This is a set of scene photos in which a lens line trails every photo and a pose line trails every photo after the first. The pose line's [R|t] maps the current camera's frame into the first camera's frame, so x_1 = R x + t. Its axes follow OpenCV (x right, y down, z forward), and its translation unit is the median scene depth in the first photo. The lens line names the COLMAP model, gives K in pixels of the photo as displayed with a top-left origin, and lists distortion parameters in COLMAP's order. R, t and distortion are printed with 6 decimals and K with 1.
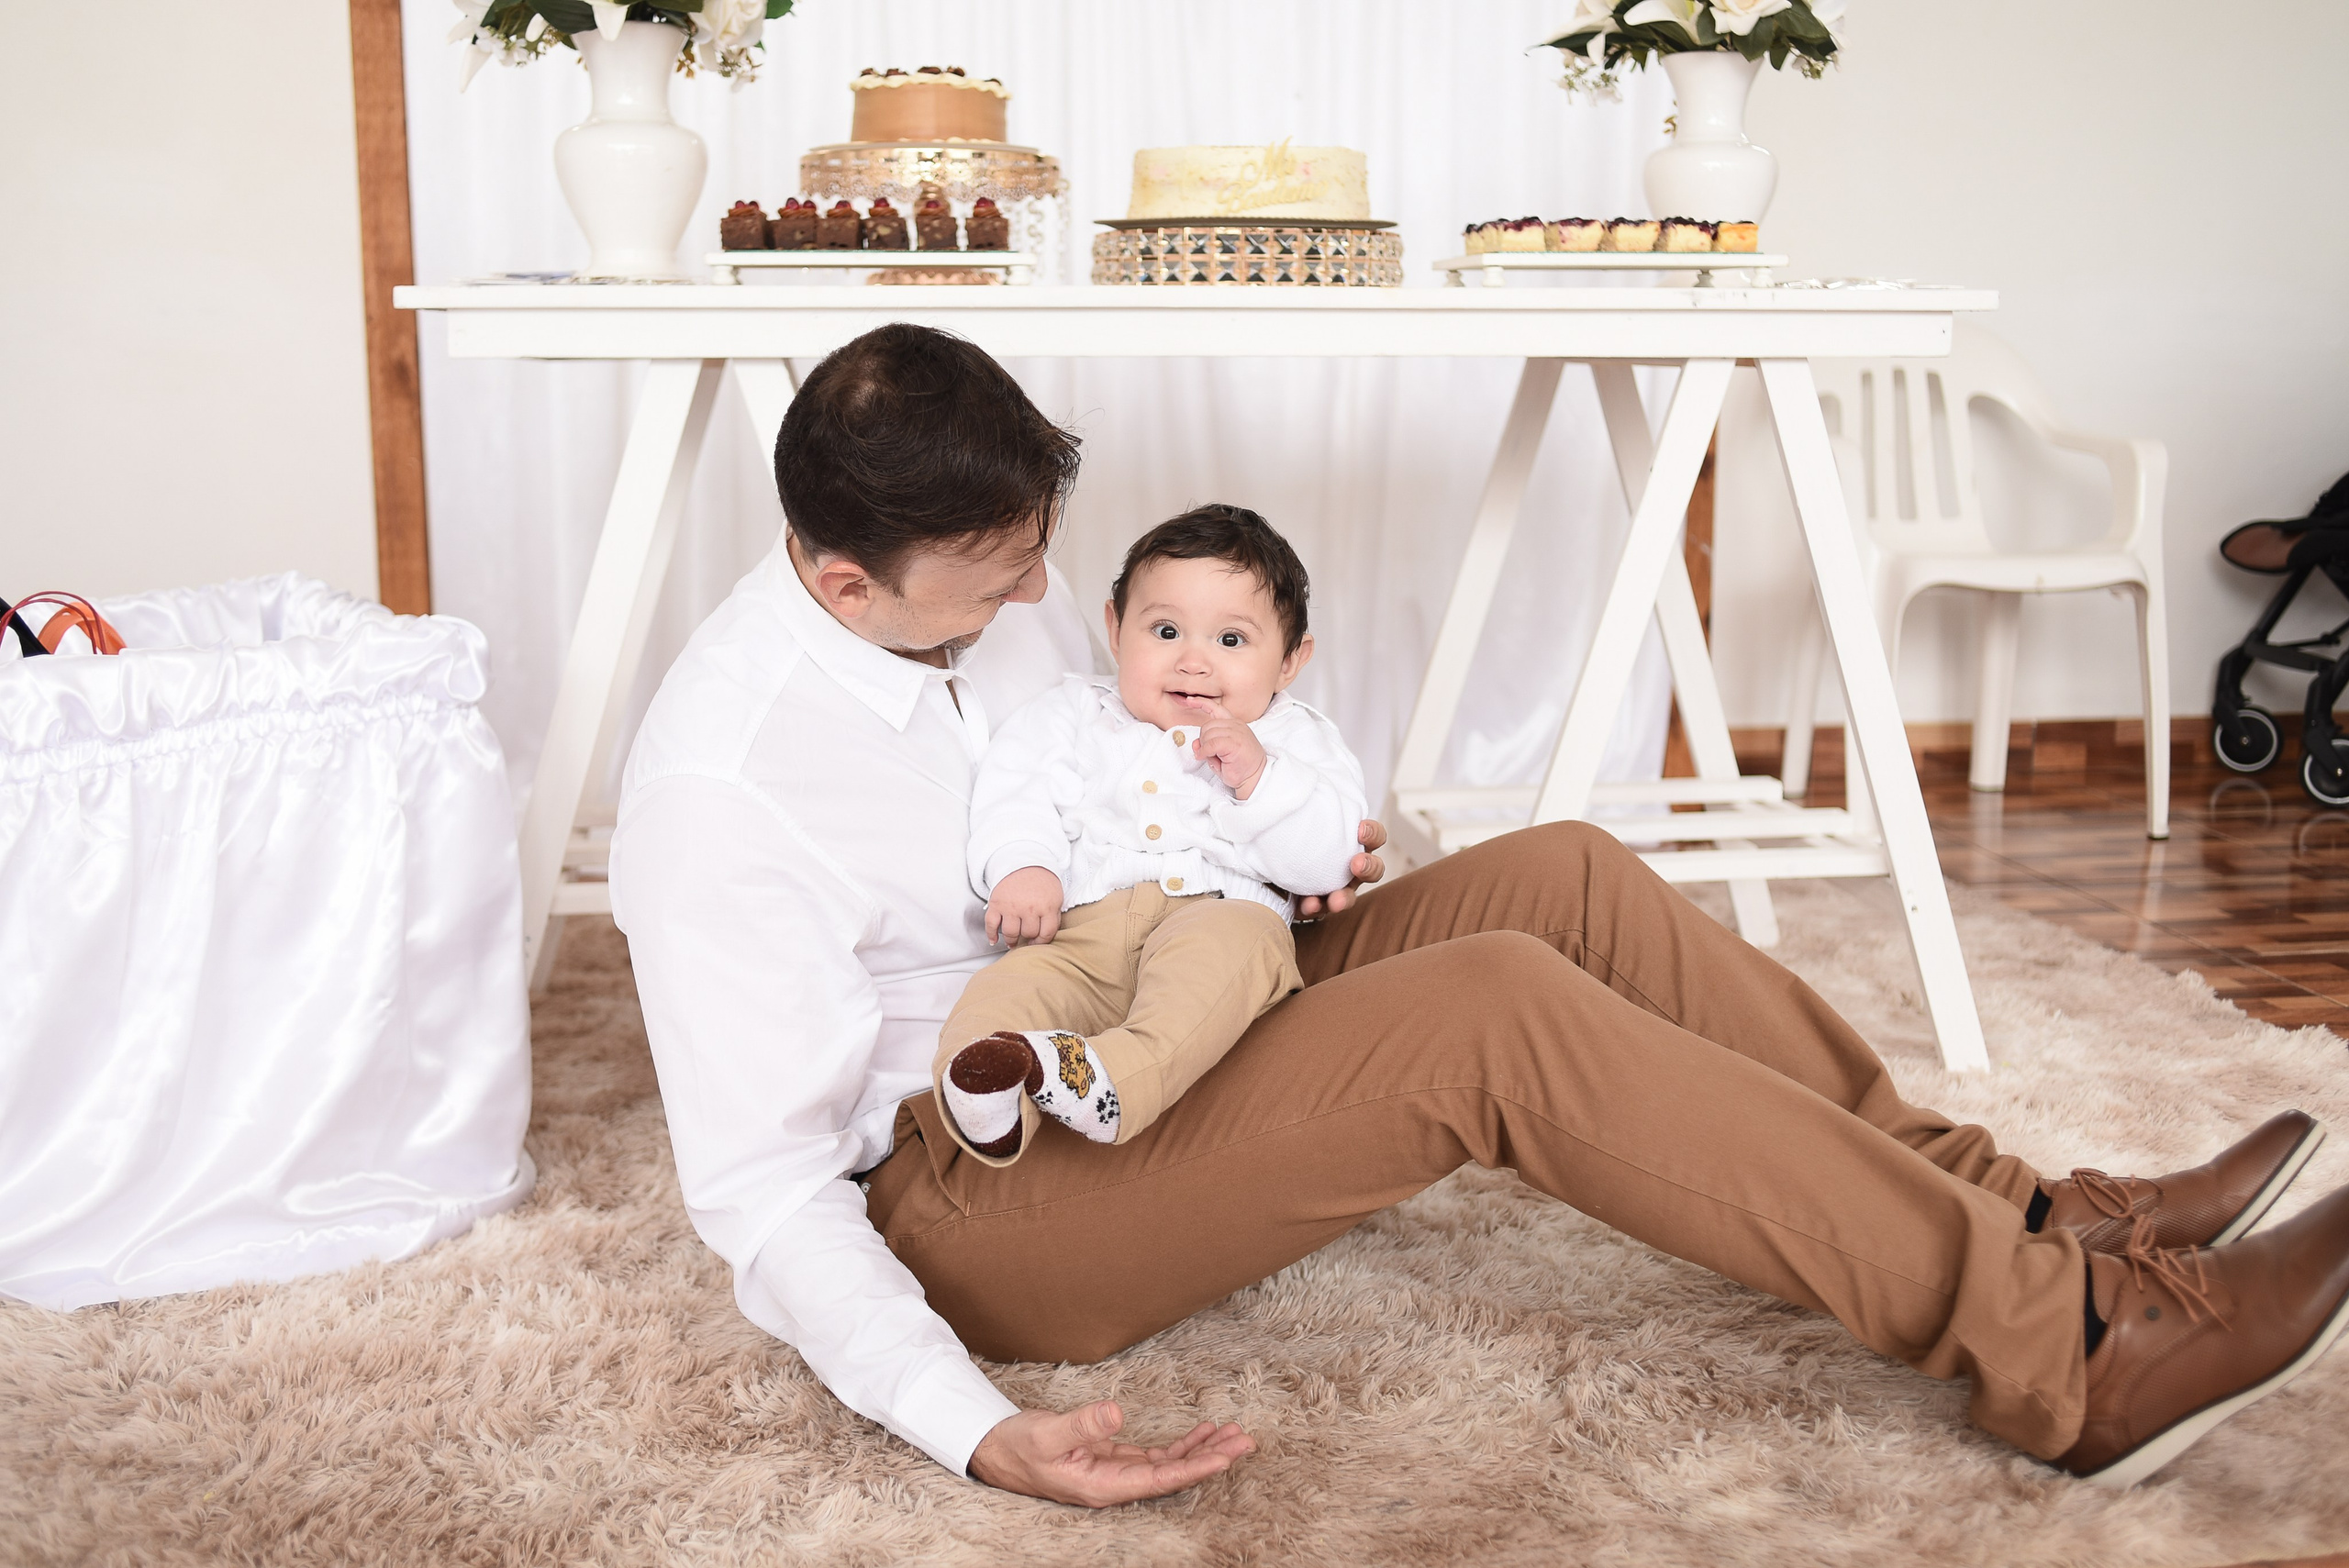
lens RADIAL K [[2446.3, 0, 1169.8], [0, 2446.3, 763.0], [0, 0, 1]] dist [-0.045862, 0.000000]
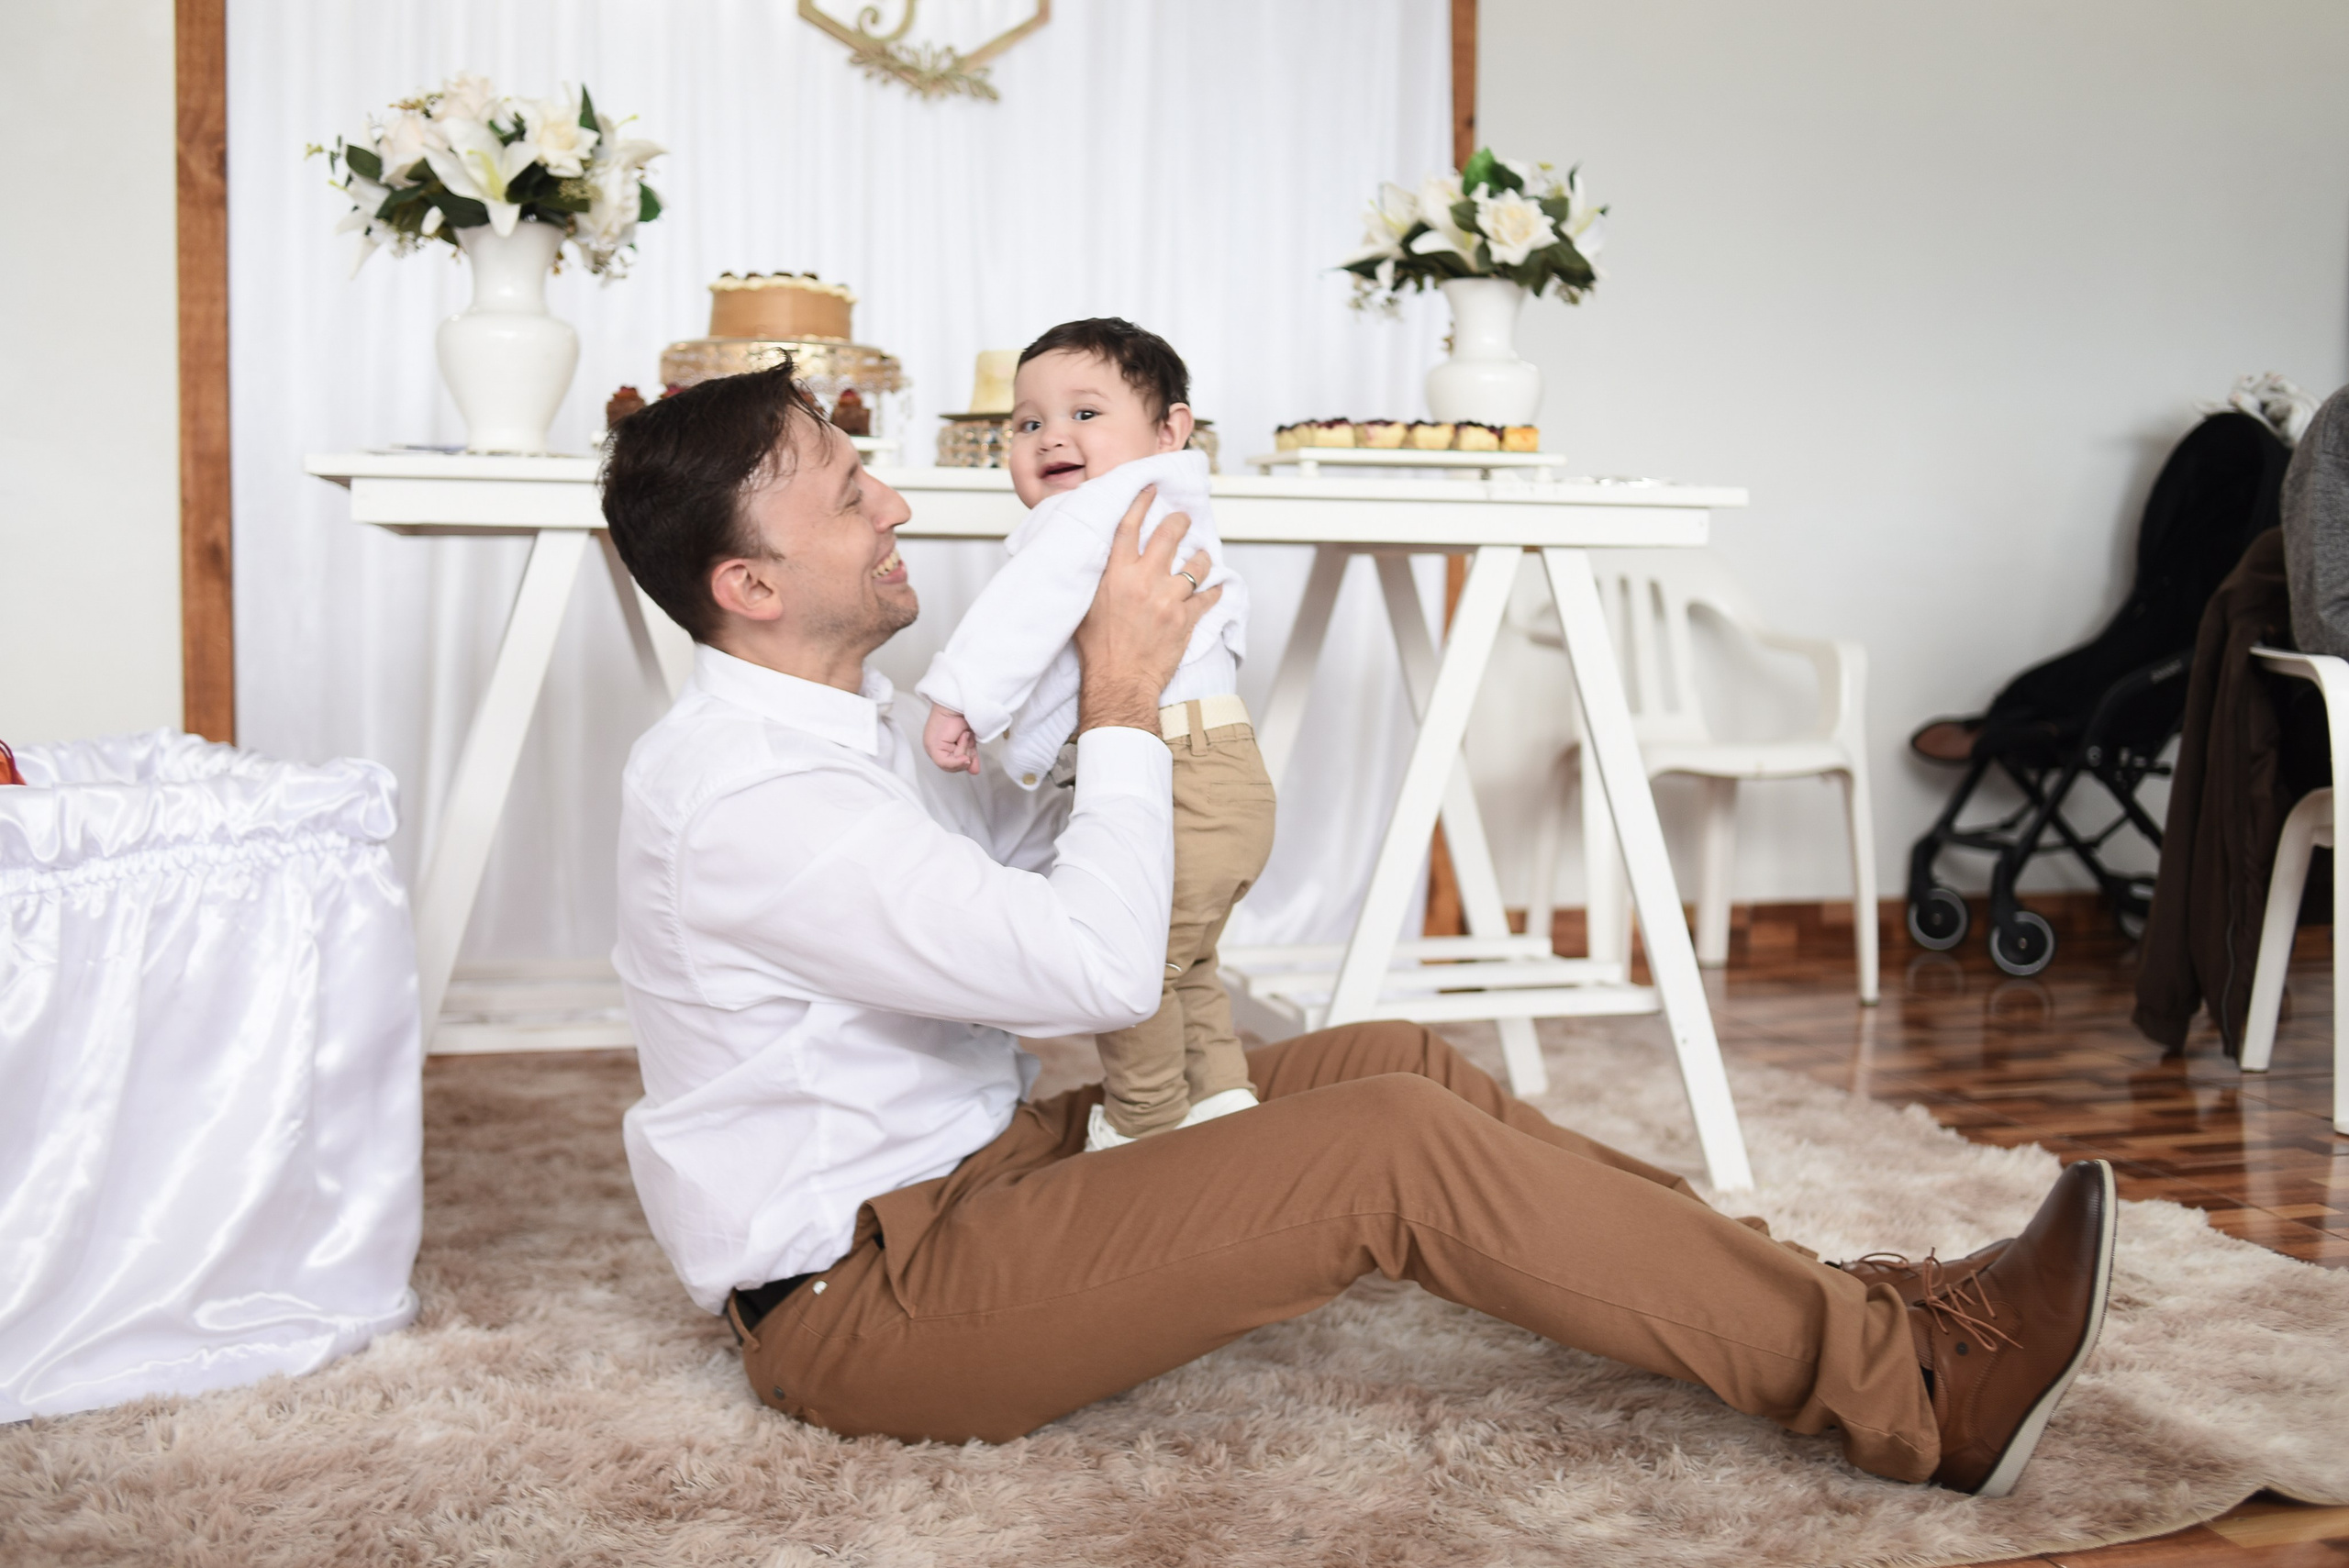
lens RADIAL K [[2446.3, 0, 1168.3], [0, 2446.3, 750.8], [0, 0, 1]] dist [-0.045862, 0.000000]
pose [[0.991771, 0.006022, 0.127880, -0.071833], [0.006560, 0.995190, -0.097739, 0.036490], [-0.127853, 0.097774, 0.986962, -0.078400]]
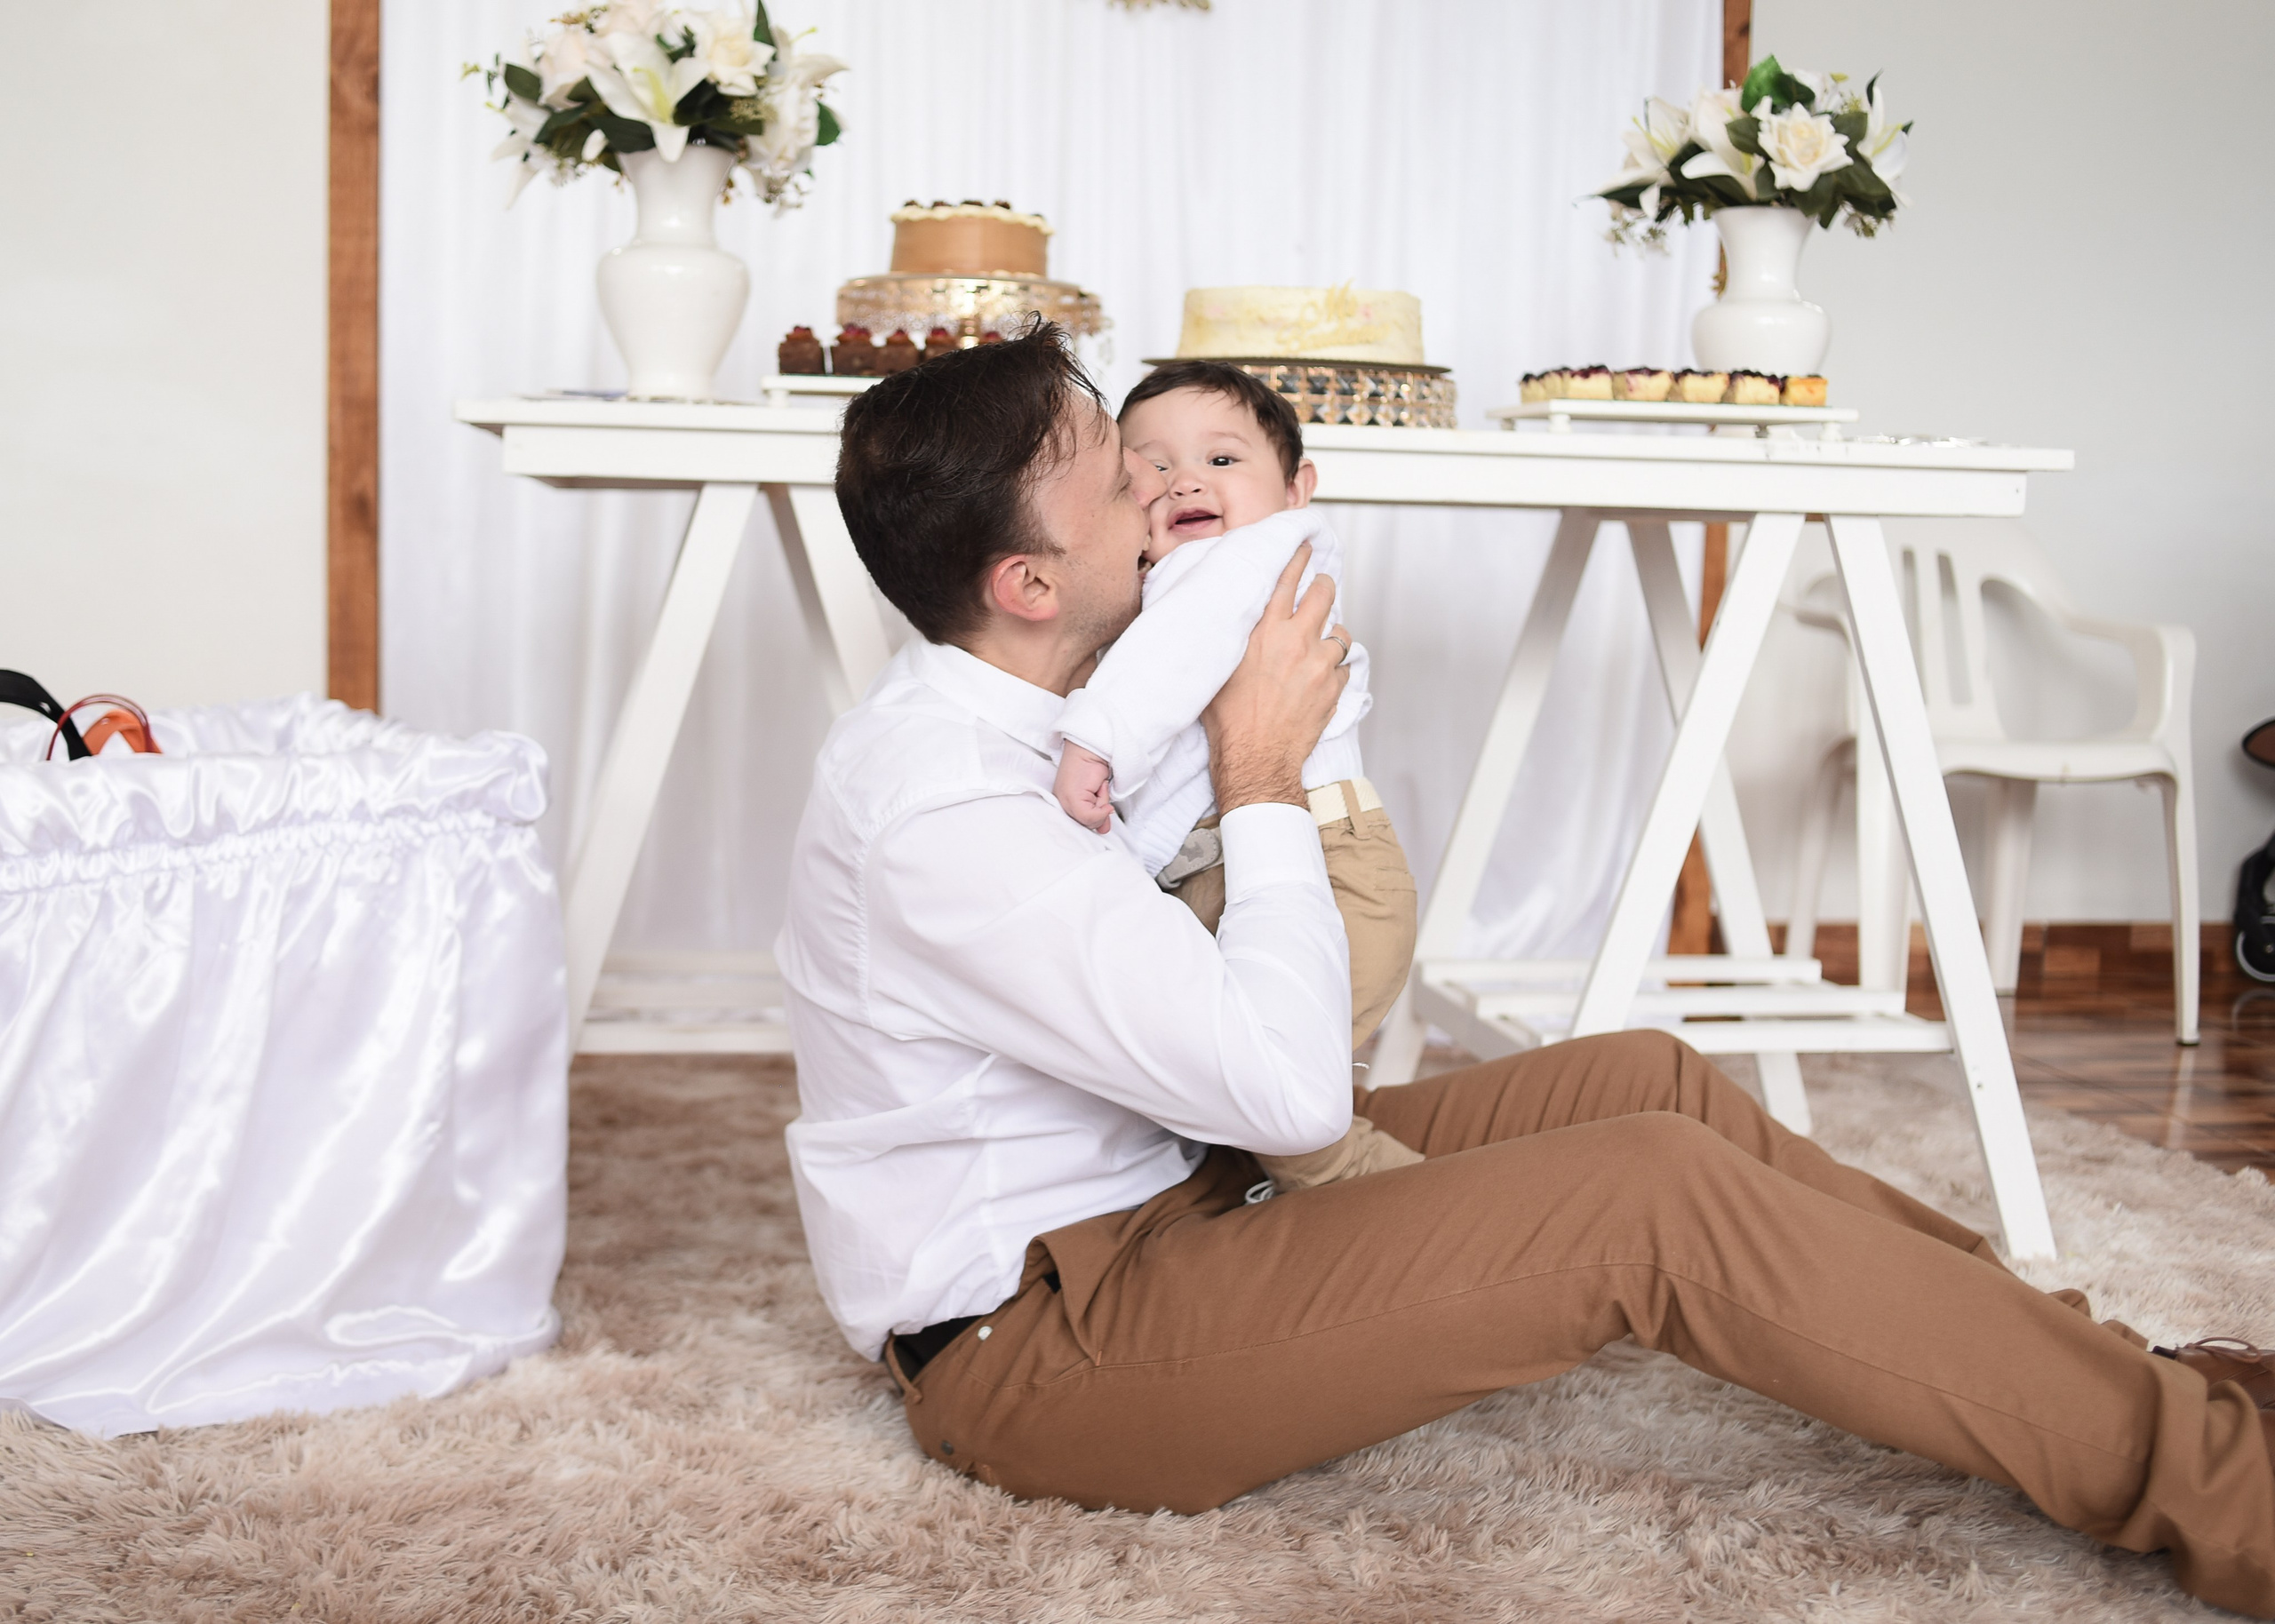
lens RADIAL K [[2657.2, 0, 1024.9], [0, 2657.2, 785.5], [0, 0, 1]] dist [-0.048278, 0.000000]
pose [[0.999656, 0.026215, -0.000408, -0.076997], [-0.026172, 0.996852, -0.074843, 0.030331], [-0.001556, 0.074828, 0.997195, -0.049040]]
